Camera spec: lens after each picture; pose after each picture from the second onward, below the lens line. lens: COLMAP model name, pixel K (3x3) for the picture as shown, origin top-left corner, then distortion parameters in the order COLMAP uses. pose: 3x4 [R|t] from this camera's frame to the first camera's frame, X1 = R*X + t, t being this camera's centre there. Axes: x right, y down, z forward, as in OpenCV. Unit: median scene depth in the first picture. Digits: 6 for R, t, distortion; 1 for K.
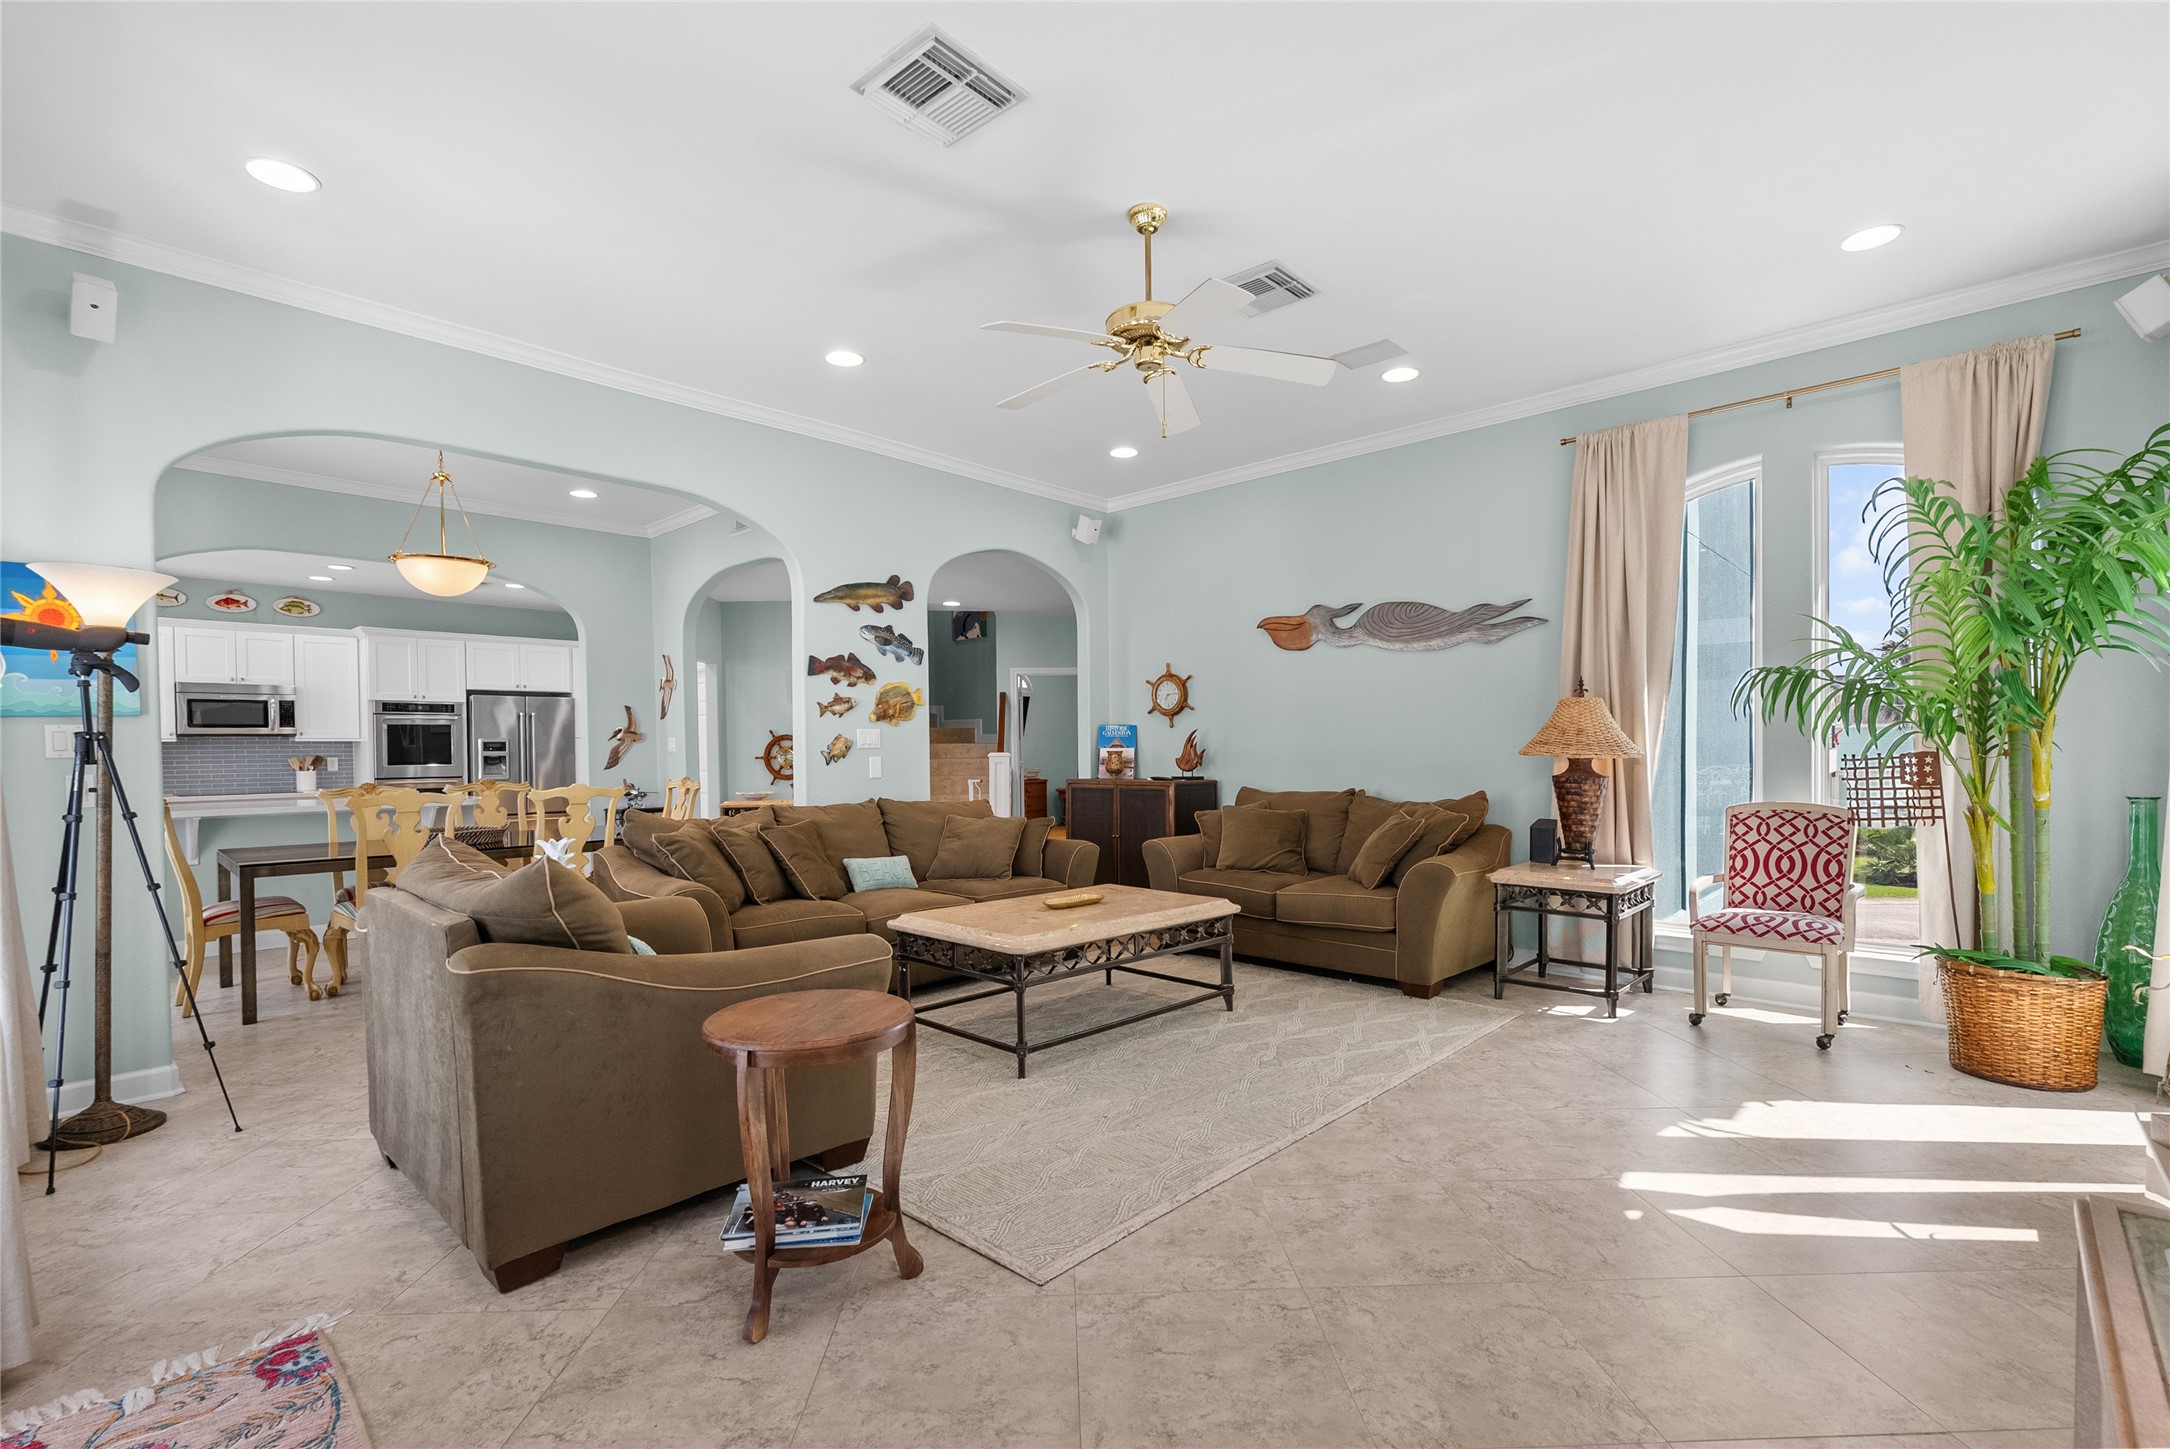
lens RADIAL K [[961.2, 0, 1089.2], [0, 961.2, 766.5], [0, 0, 1]] dist [-0.011396, 0.000237]
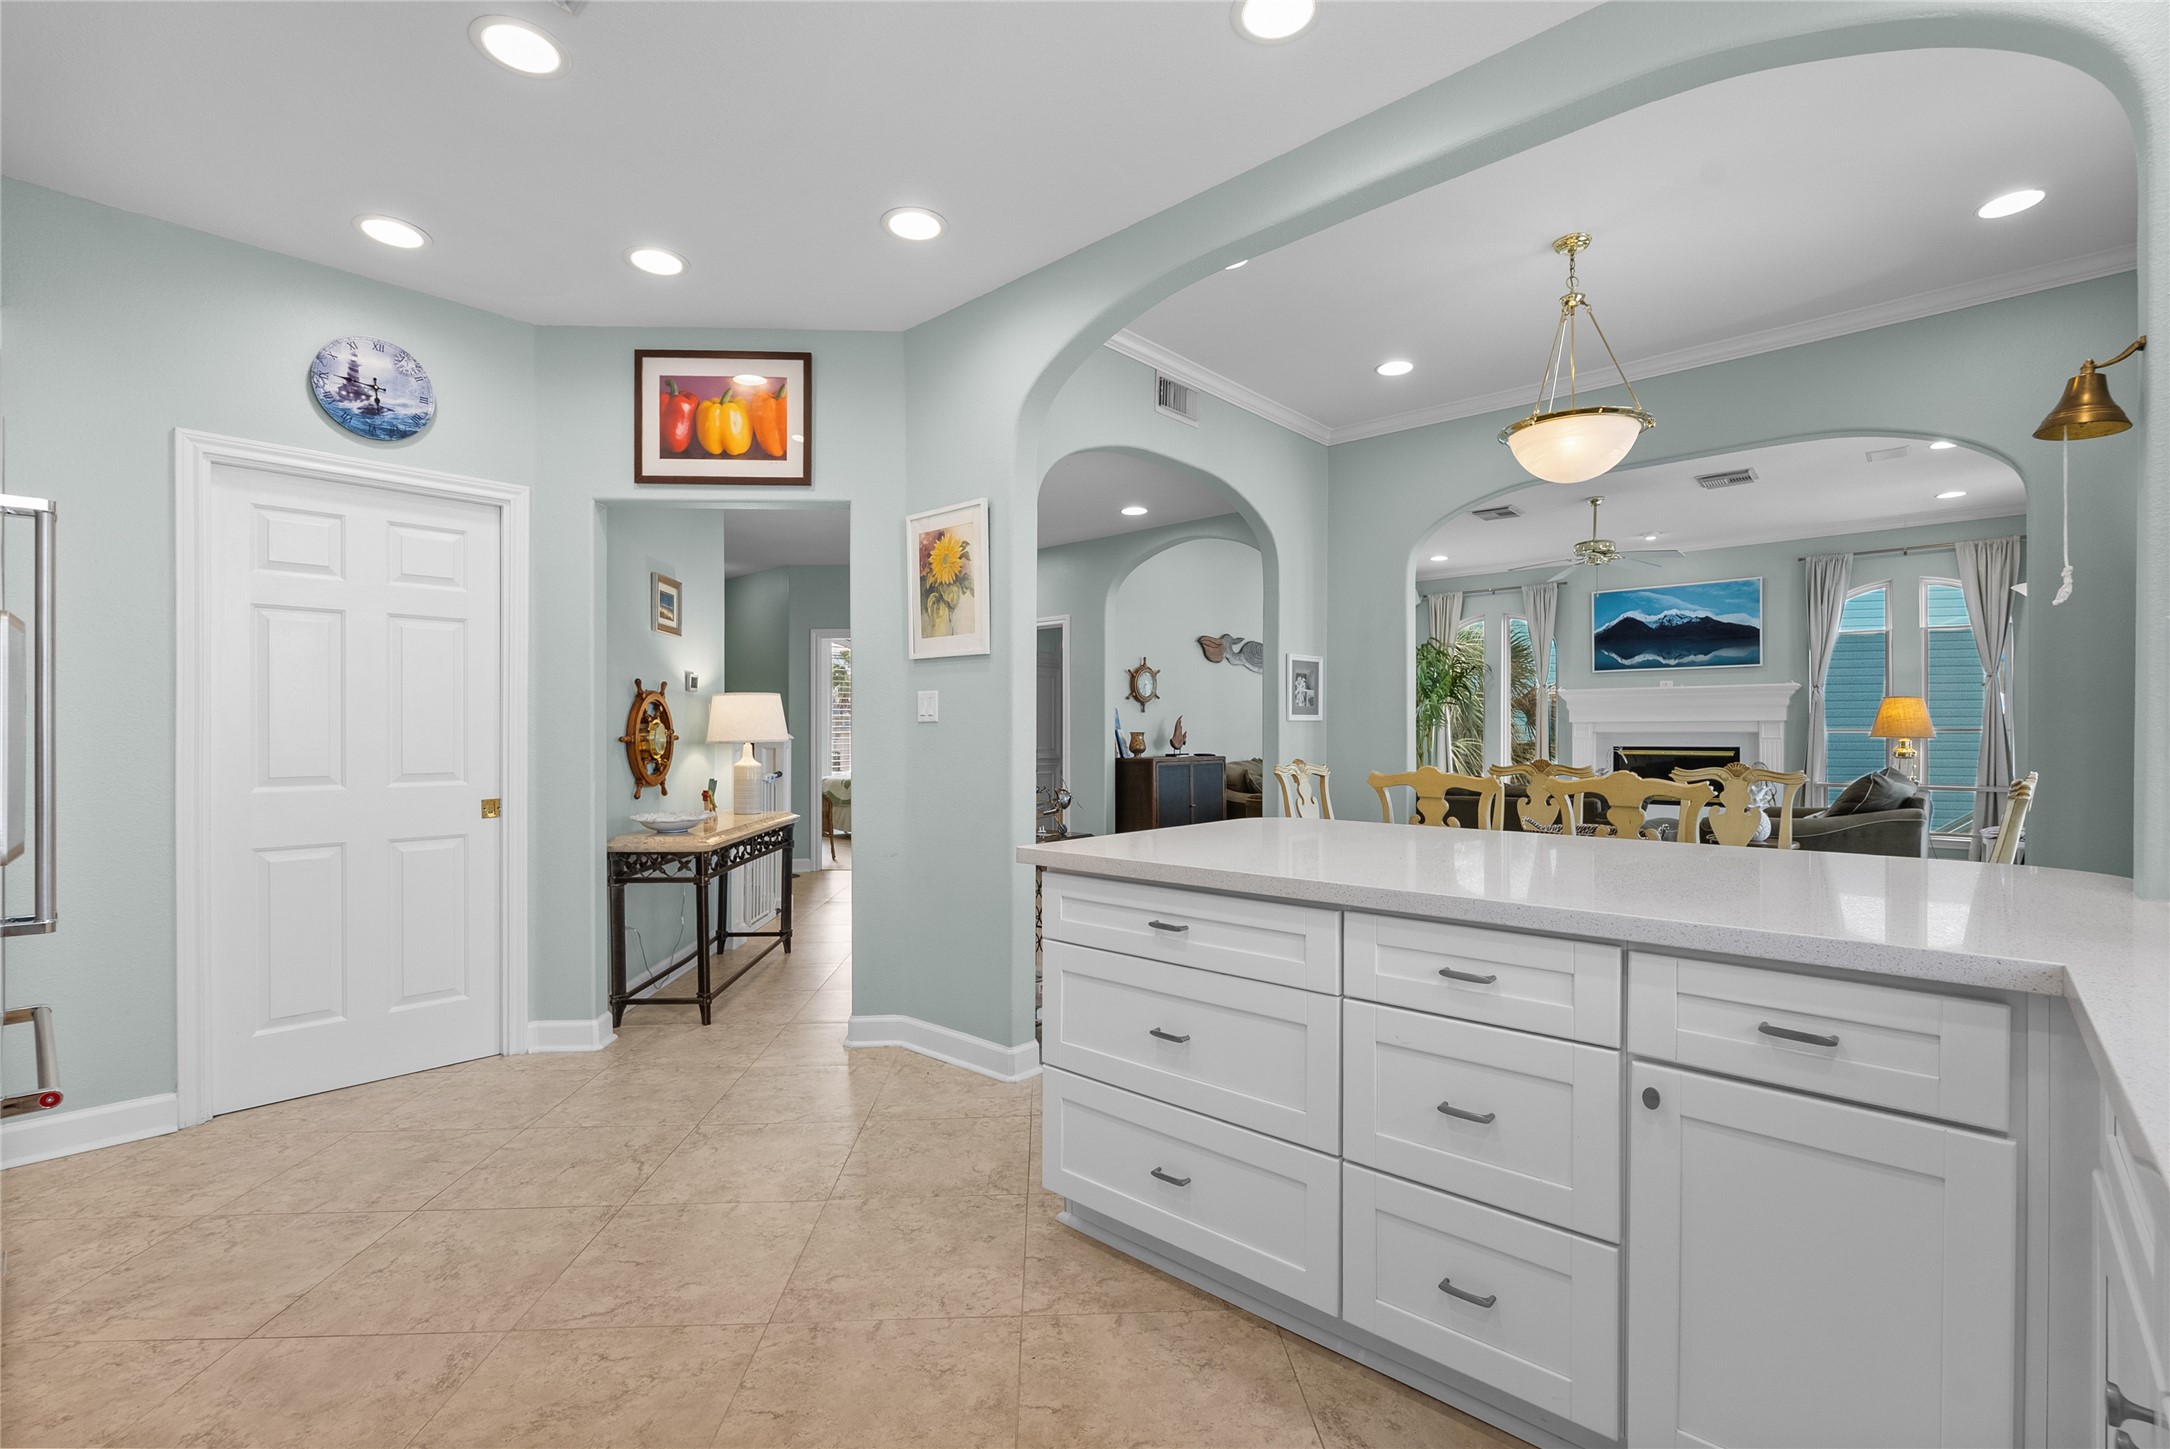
lens RADIAL K [[961.2, 0, 1086.8], [0, 961.2, 735.7], [0, 0, 1]] dist [-0.011396, 0.000237]
pose [[-0.008130, 0.011216, 0.999904, -1.259076], [0.020428, 0.999730, -0.011048, -0.001514], [-0.999758, 0.020336, -0.008357, 1.263901]]
